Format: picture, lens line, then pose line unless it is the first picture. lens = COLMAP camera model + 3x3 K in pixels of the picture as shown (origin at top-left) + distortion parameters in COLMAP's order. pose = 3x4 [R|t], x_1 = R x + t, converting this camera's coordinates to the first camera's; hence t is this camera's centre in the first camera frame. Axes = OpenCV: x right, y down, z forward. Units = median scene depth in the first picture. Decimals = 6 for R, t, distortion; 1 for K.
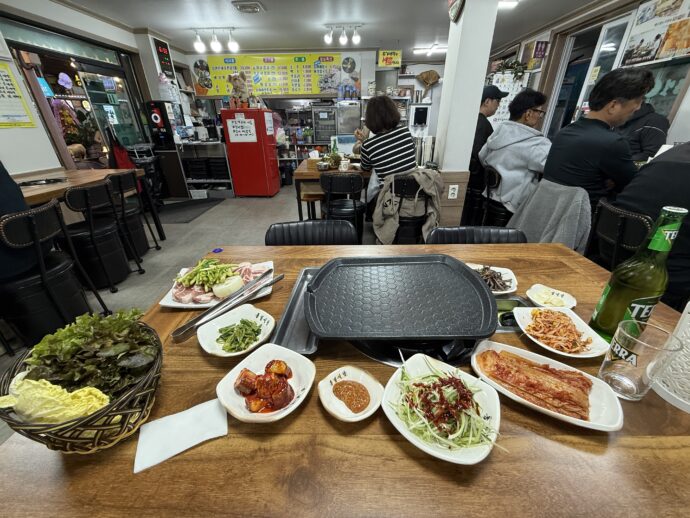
lens RADIAL K [[278.1, 0, 342.6], [0, 278.1, 260.1], [0, 0, 1]] dist [0.002901, 0.000460]
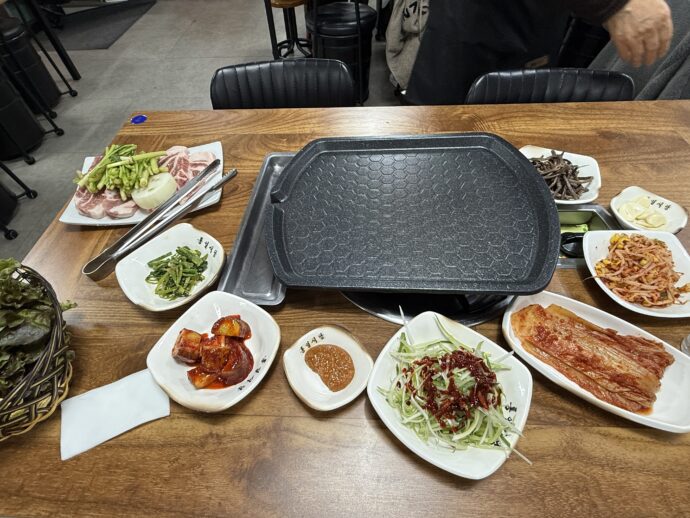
lens RADIAL K [[349.4, 0, 330.1], [0, 349.4, 256.9], [0, 0, 1]] dist [0.005296, -0.001941]
pose [[0.999174, 0.005948, -0.040195, 0.061558], [0.011728, 0.904905, 0.425451, -0.156592], [0.038904, -0.425571, 0.904088, 0.251233]]
